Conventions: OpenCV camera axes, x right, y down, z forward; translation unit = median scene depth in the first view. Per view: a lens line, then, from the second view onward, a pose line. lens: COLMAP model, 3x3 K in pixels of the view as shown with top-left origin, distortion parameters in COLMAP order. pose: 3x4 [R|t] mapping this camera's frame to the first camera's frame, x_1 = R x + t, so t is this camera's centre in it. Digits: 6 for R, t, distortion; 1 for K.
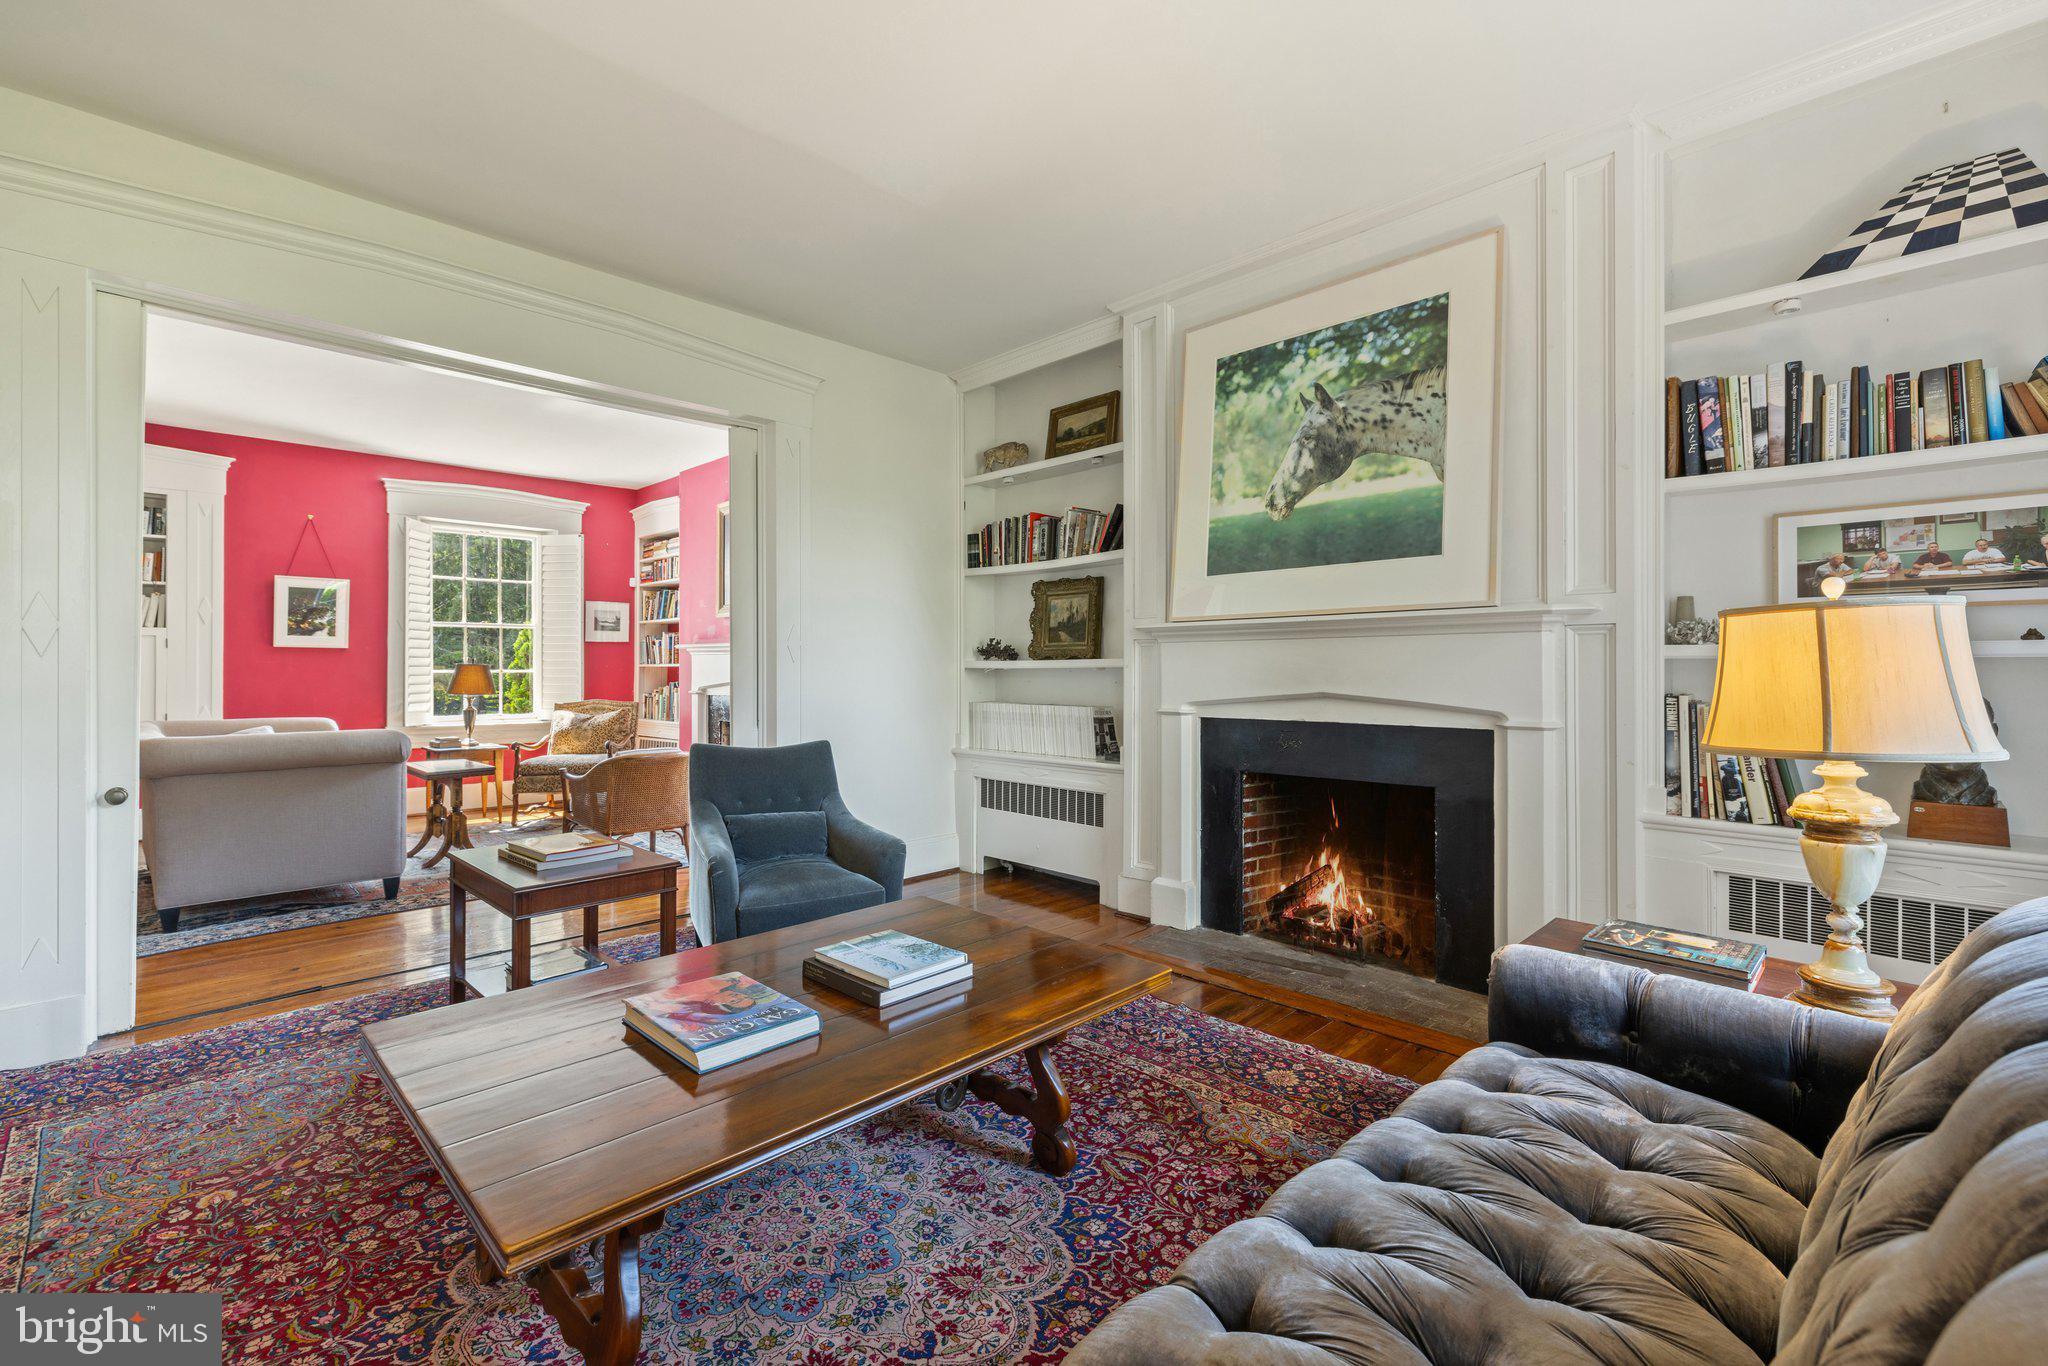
lens RADIAL K [[882.1, 0, 1024.0], [0, 882.1, 683.0], [0, 0, 1]] dist [0.000384, 0.000181]
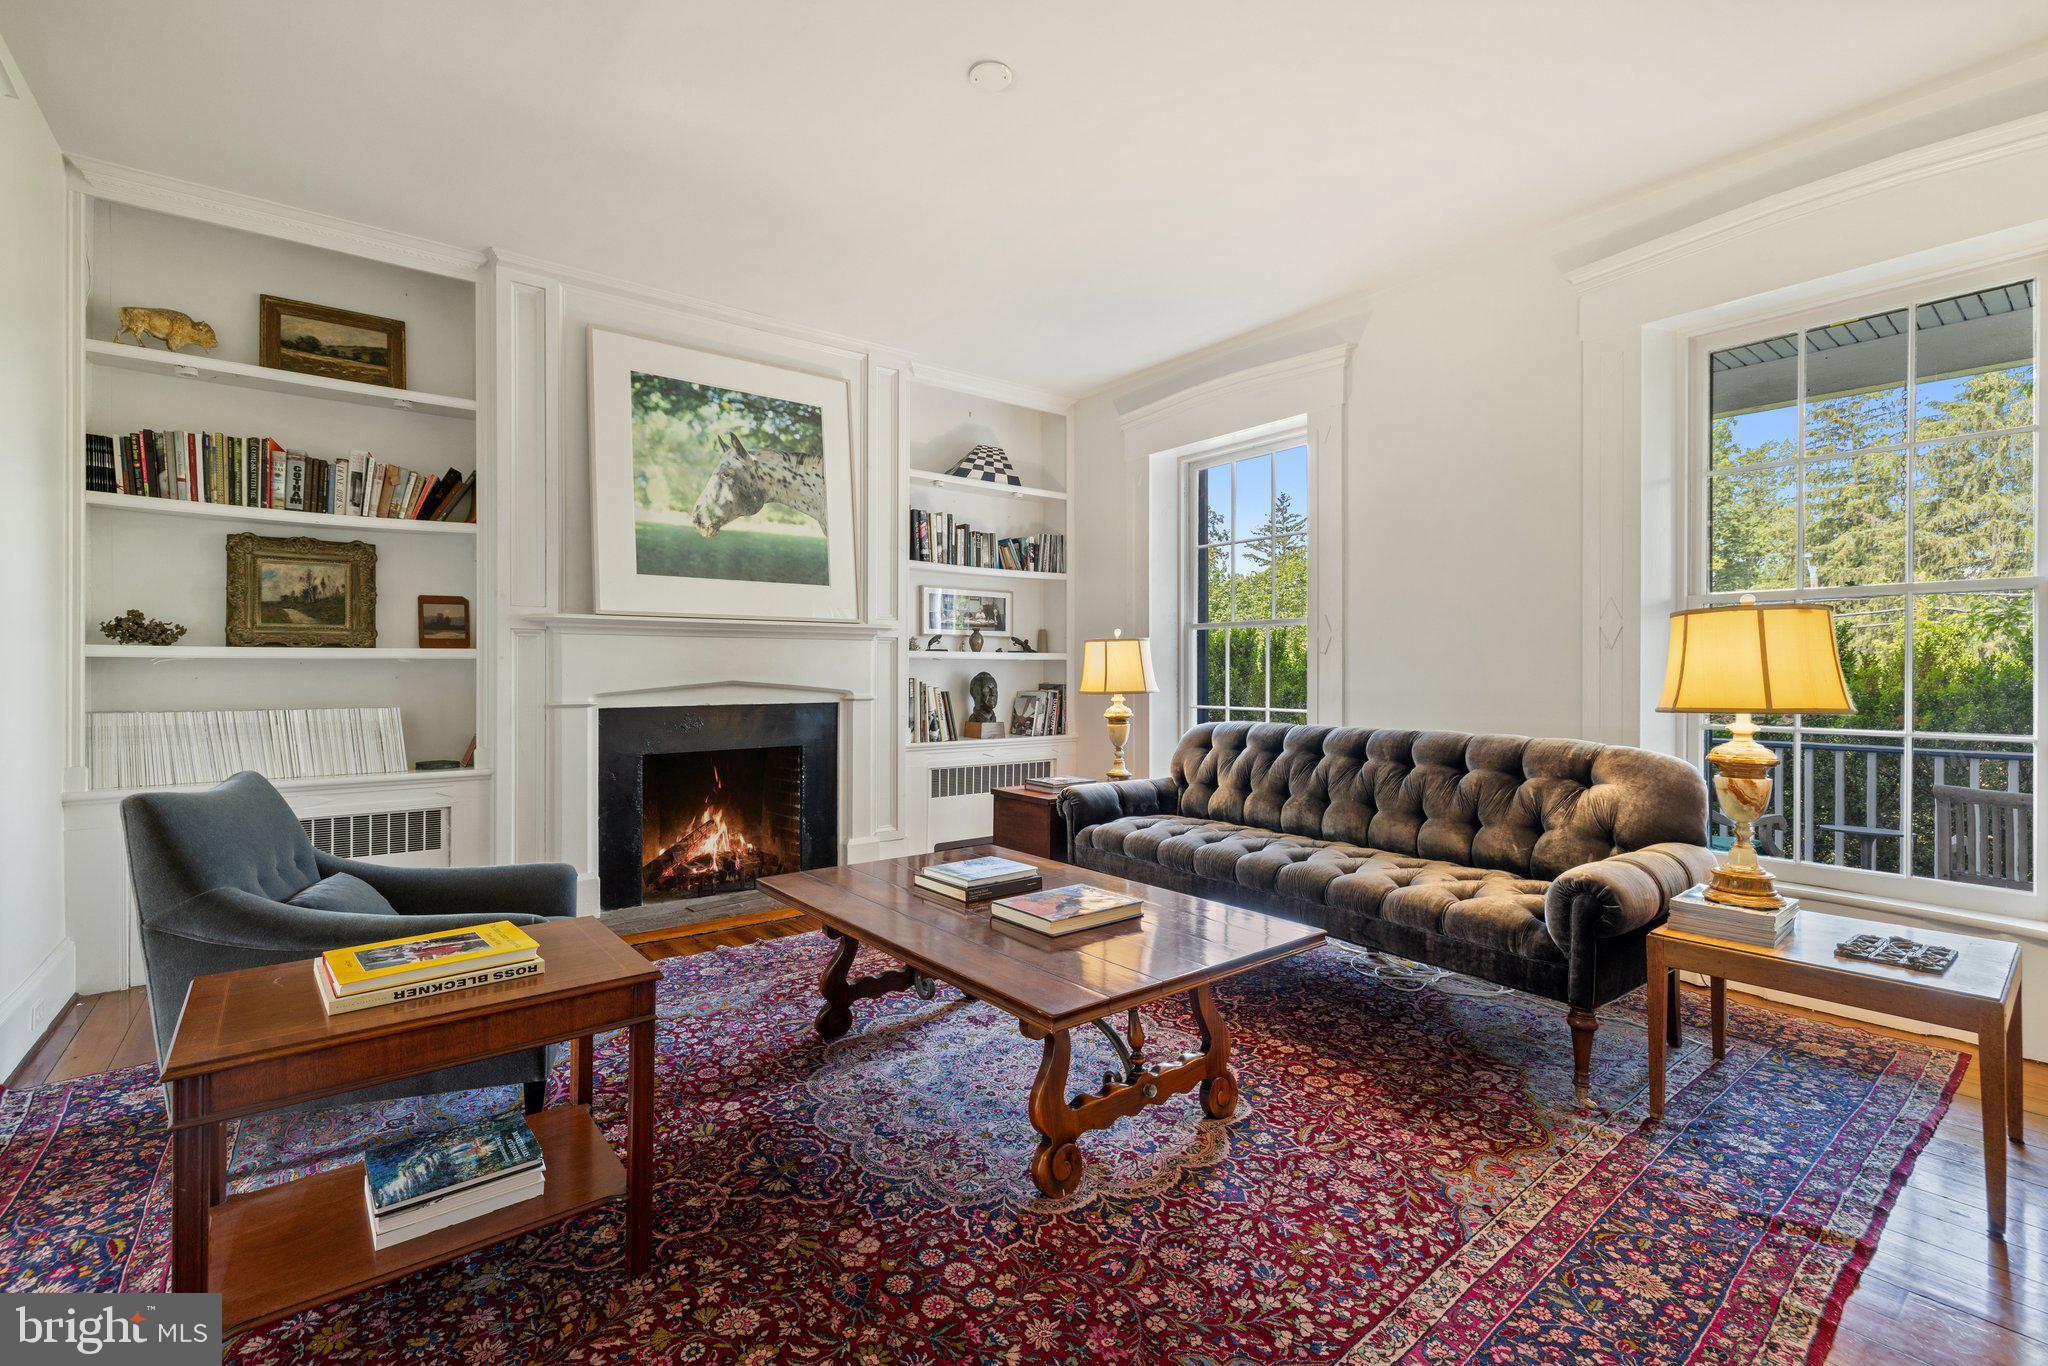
lens RADIAL K [[886.0, 0, 957.7], [0, 886.0, 714.6], [0, 0, 1]] dist [-0.002487, -0.000195]
pose [[0.156056, -0.046800, 0.986639, -0.863126], [0.015309, 0.998872, 0.044959, 0.007307], [-0.987630, 0.008089, 0.156596, 0.483810]]
